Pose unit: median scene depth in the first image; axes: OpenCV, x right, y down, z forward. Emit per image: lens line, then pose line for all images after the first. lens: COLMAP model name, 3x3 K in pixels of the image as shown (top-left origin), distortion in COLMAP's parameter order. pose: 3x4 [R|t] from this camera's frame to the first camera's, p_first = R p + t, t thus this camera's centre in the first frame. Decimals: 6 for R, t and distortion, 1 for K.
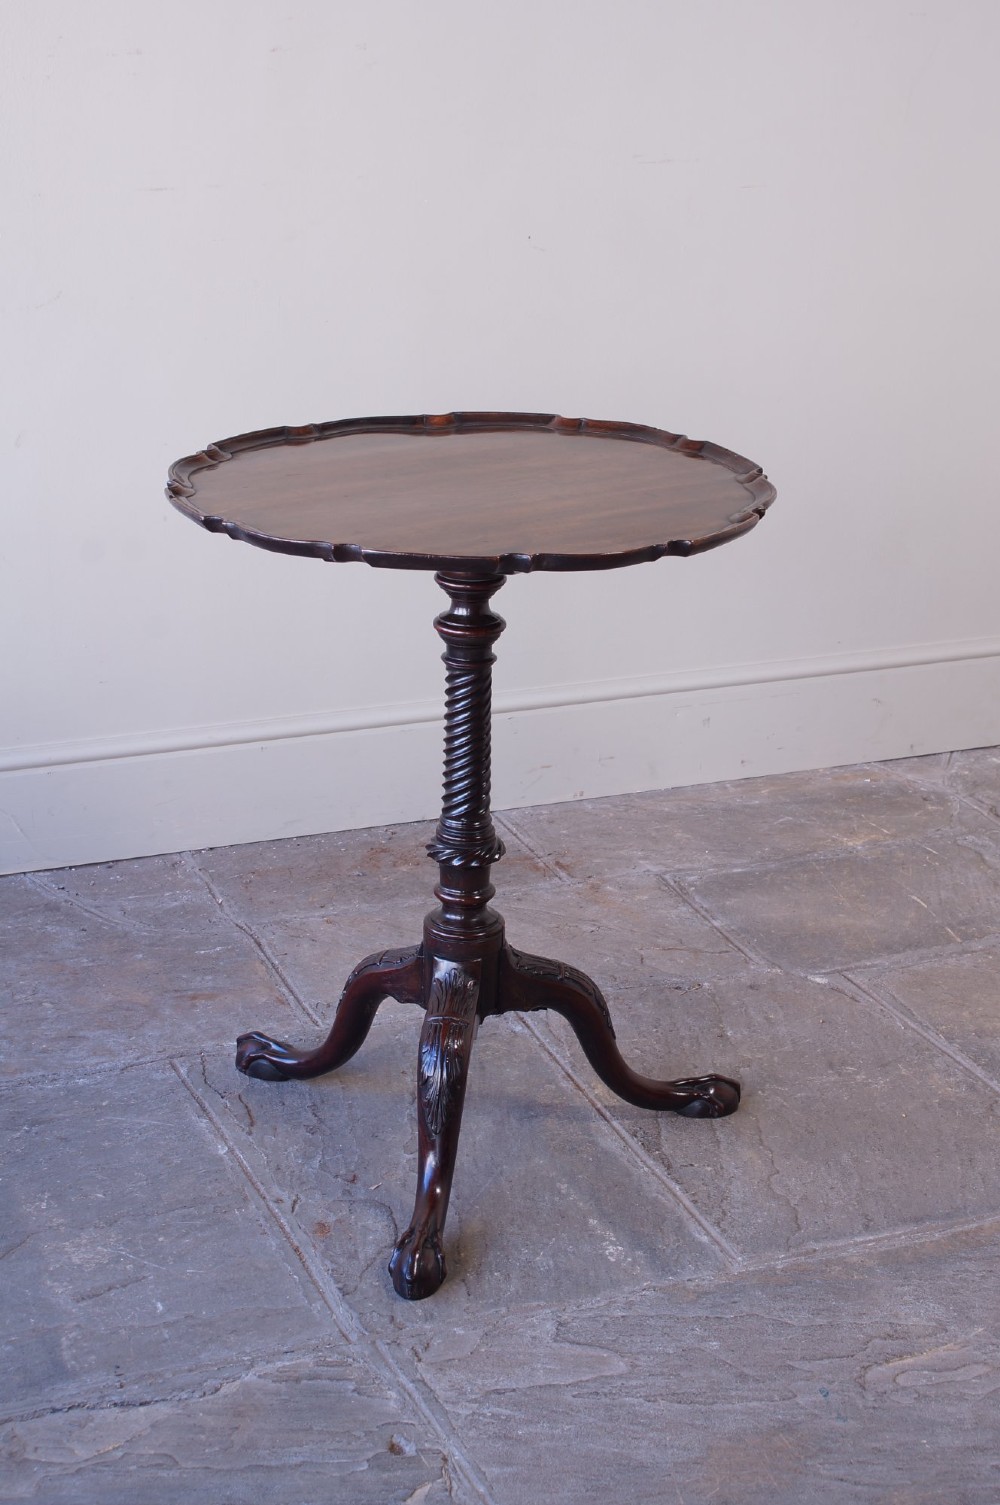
lens RADIAL K [[2605.0, 0, 500.0], [0, 2605.0, 752.5], [0, 0, 1]] dist [-0.009724, -0.017603]
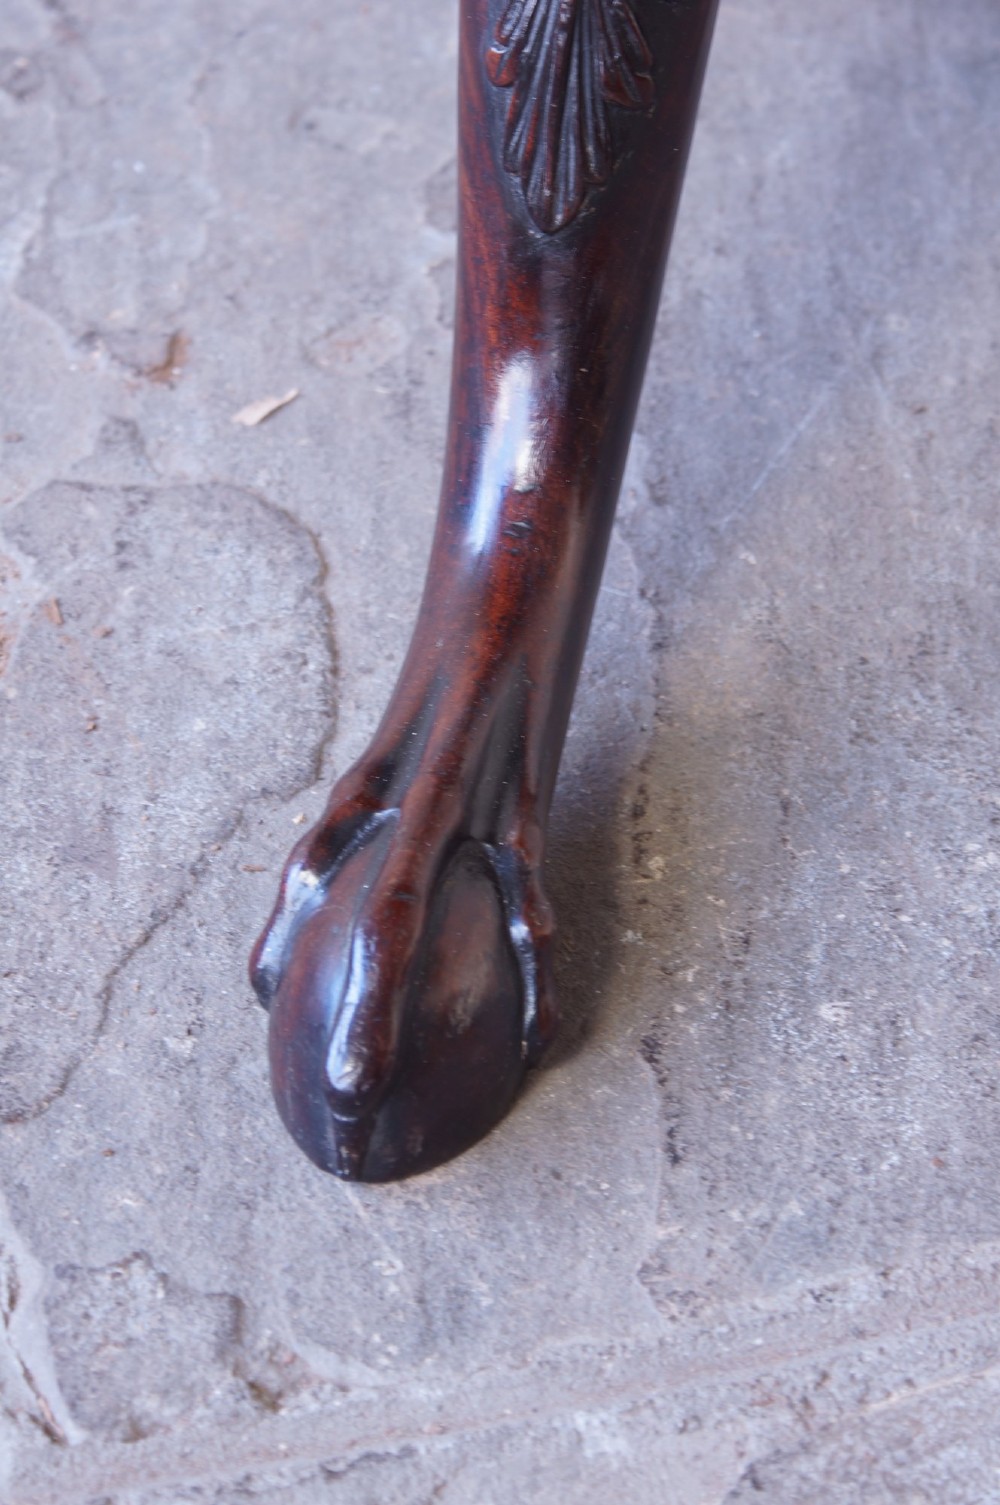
lens RADIAL K [[4233.2, 0, 500.0], [0, 4233.2, 752.5], [0, 0, 1]] dist [0.069609, 0.647276]
pose [[0.996354, 0.059808, -0.060848, -0.006783], [-0.032826, 0.926990, 0.373646, 0.062298], [0.078752, -0.370286, 0.925573, 0.647046]]
